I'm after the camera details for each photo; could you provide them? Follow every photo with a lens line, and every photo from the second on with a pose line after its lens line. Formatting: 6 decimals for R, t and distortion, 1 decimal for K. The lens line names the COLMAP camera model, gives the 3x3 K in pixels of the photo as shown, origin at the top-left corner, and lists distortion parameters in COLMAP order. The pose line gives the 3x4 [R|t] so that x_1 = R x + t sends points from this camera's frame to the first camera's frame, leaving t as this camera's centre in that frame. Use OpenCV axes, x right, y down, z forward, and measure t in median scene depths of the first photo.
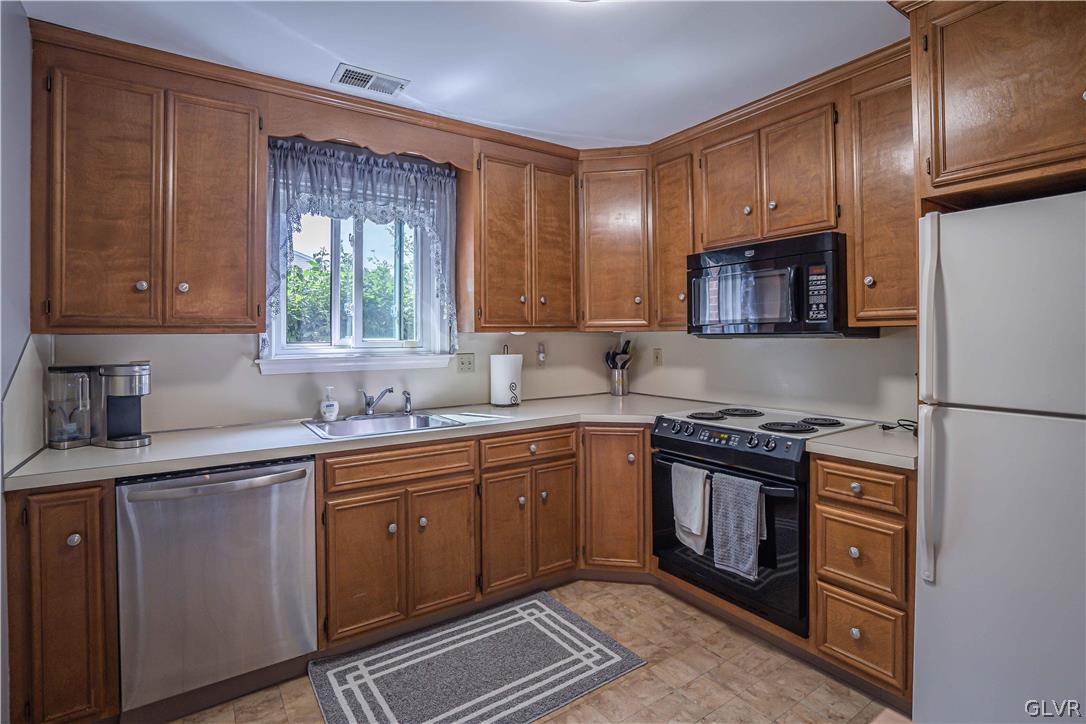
lens RADIAL K [[525.6, 0, 545.4], [0, 525.6, 330.2], [0, 0, 1]] dist [-0.055152, 0.025755]
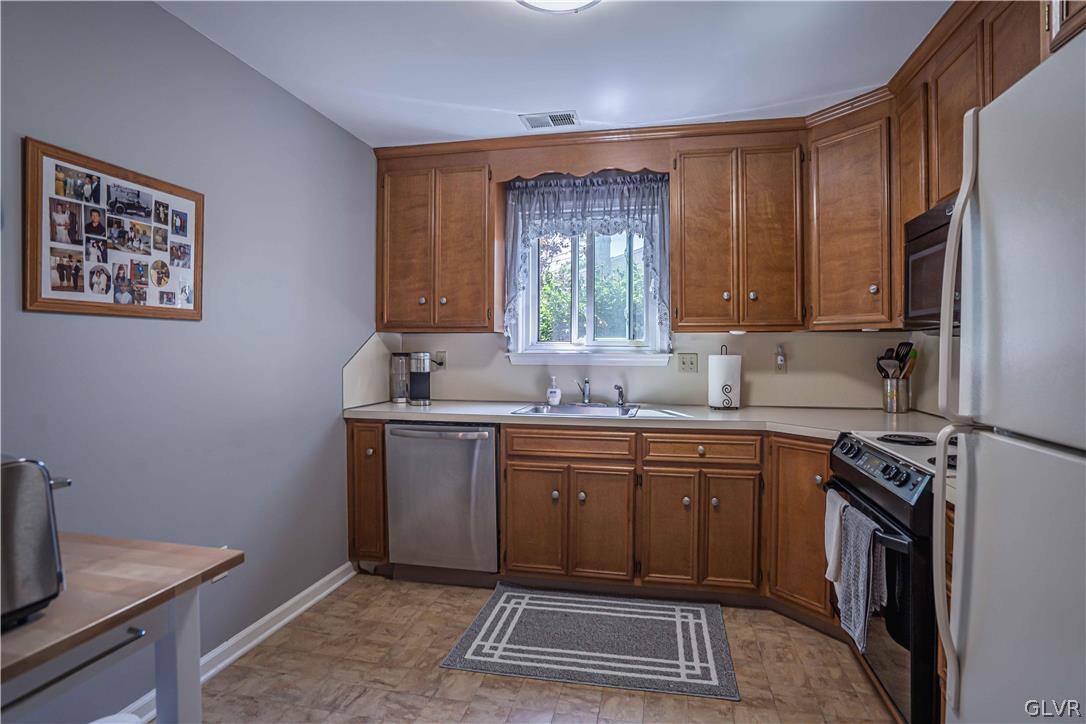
lens RADIAL K [[546.5, 0, 562.8], [0, 546.5, 350.4], [0, 0, 1]] dist [-0.056537, 0.031334]
pose [[0.700633, 0.012625, -0.713410, 0.521304], [-0.001044, 0.999861, 0.016669, 0.026676], [0.713521, -0.010934, 0.700548, 0.124943]]
